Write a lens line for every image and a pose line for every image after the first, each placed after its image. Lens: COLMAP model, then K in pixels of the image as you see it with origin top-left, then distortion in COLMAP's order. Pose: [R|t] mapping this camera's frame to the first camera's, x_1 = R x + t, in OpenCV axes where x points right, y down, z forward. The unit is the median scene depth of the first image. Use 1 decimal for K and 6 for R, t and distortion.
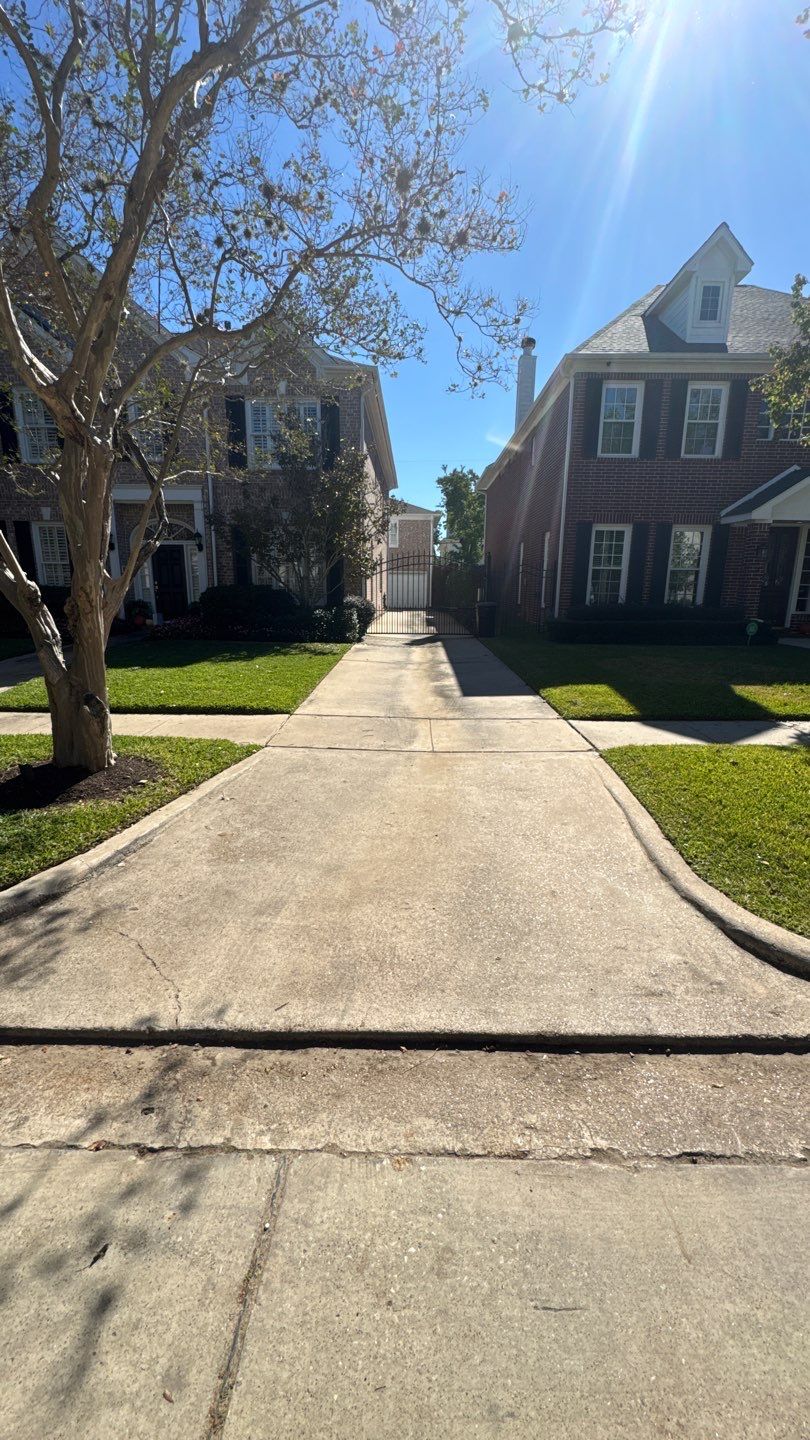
lens RADIAL K [[564.3, 0, 400.7], [0, 564.3, 717.2], [0, 0, 1]] dist [-0.003667, -0.000024]
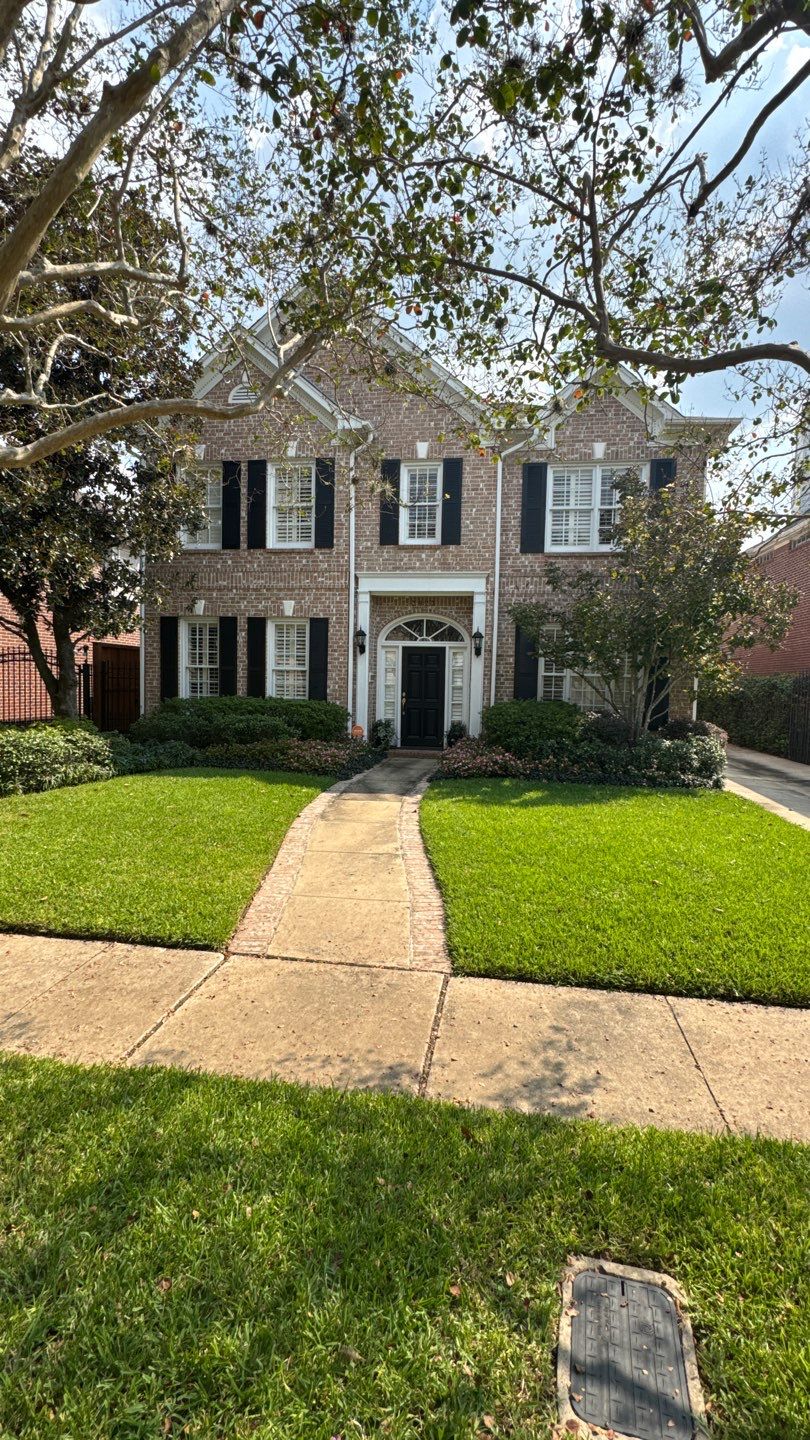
lens RADIAL K [[564.3, 0, 412.9], [0, 564.3, 719.2], [0, 0, 1]] dist [-0.003667, -0.000024]
pose [[0.990677, 0.021856, -0.134466, -0.358484], [-0.043964, 0.985527, -0.163719, -0.088627], [0.128941, 0.168104, 0.977300, 0.283533]]
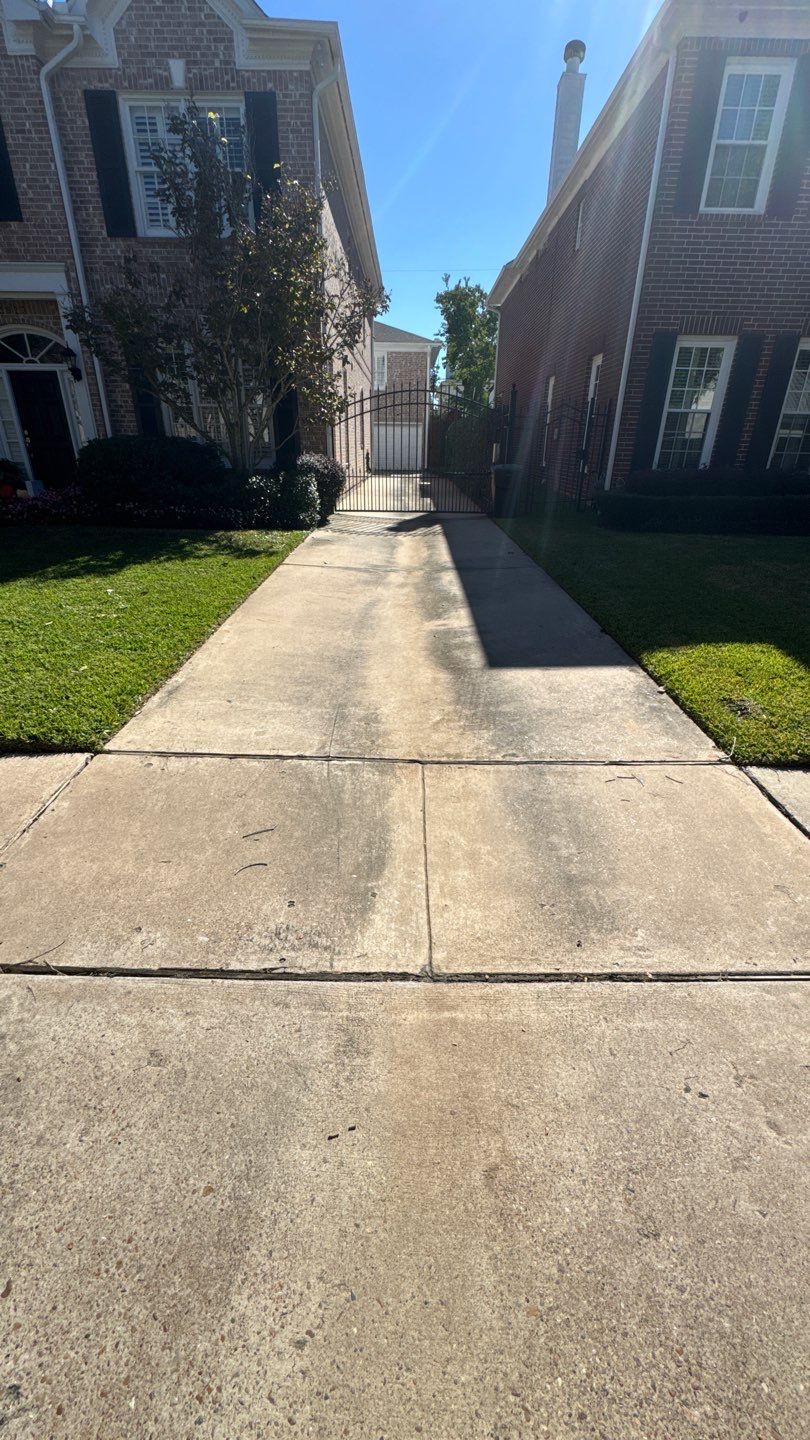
lens RADIAL K [[564.3, 0, 402.6], [0, 564.3, 717.0], [0, 0, 1]] dist [-0.003667, -0.000024]
pose [[0.999903, -0.003146, 0.013544, 0.014676], [0.000064, 0.975104, 0.221750, -0.059757], [-0.013904, -0.221728, 0.975009, 0.281517]]
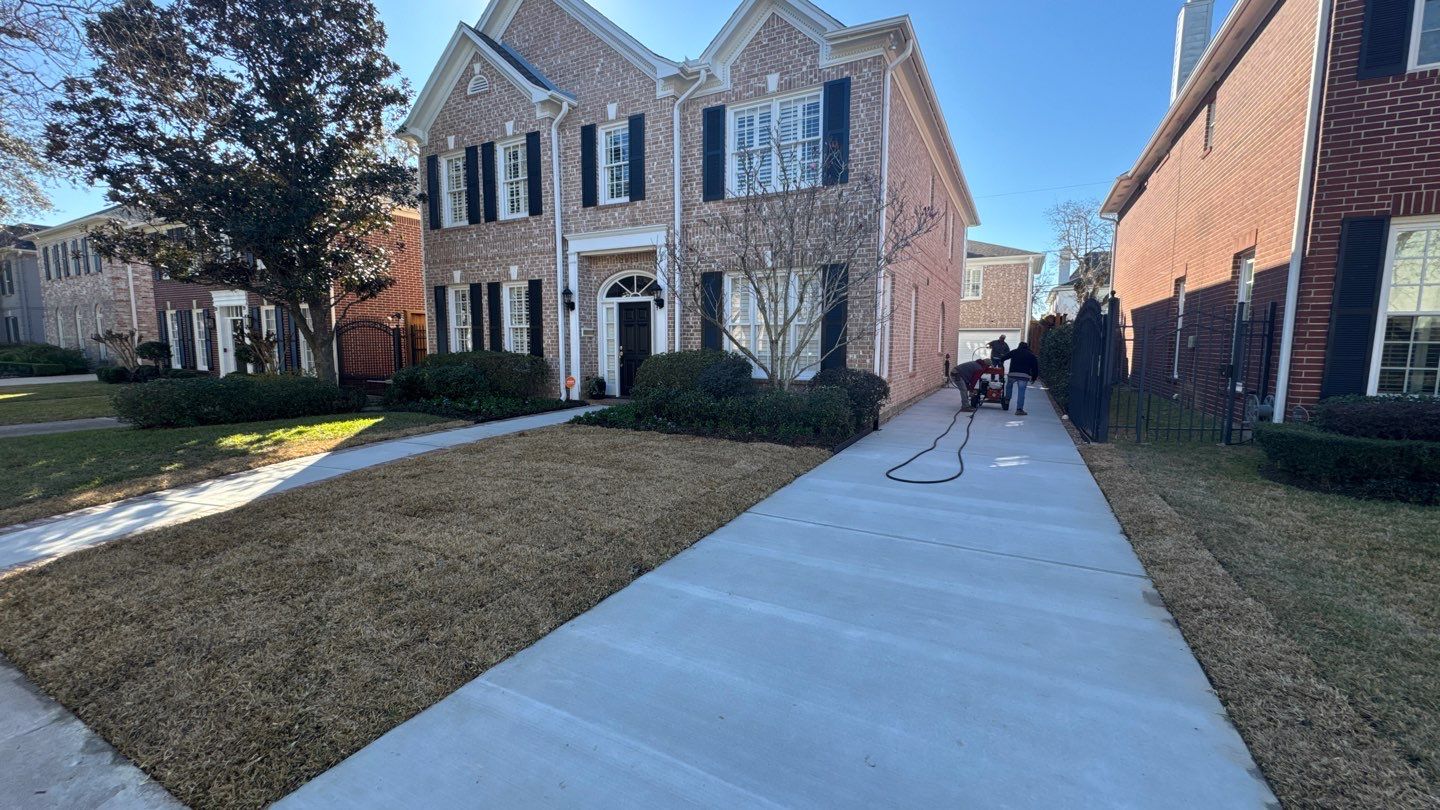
lens RADIAL K [[564.3, 0, 715.5], [0, 564.3, 407.9], [0, 0, 1]] dist [-0.003667, -0.000024]
pose [[0.891063, 0.044739, -0.451669, 0.070006], [-0.097381, 0.990801, -0.093975, -0.099512], [0.443309, 0.127721, 0.887223, 0.389117]]
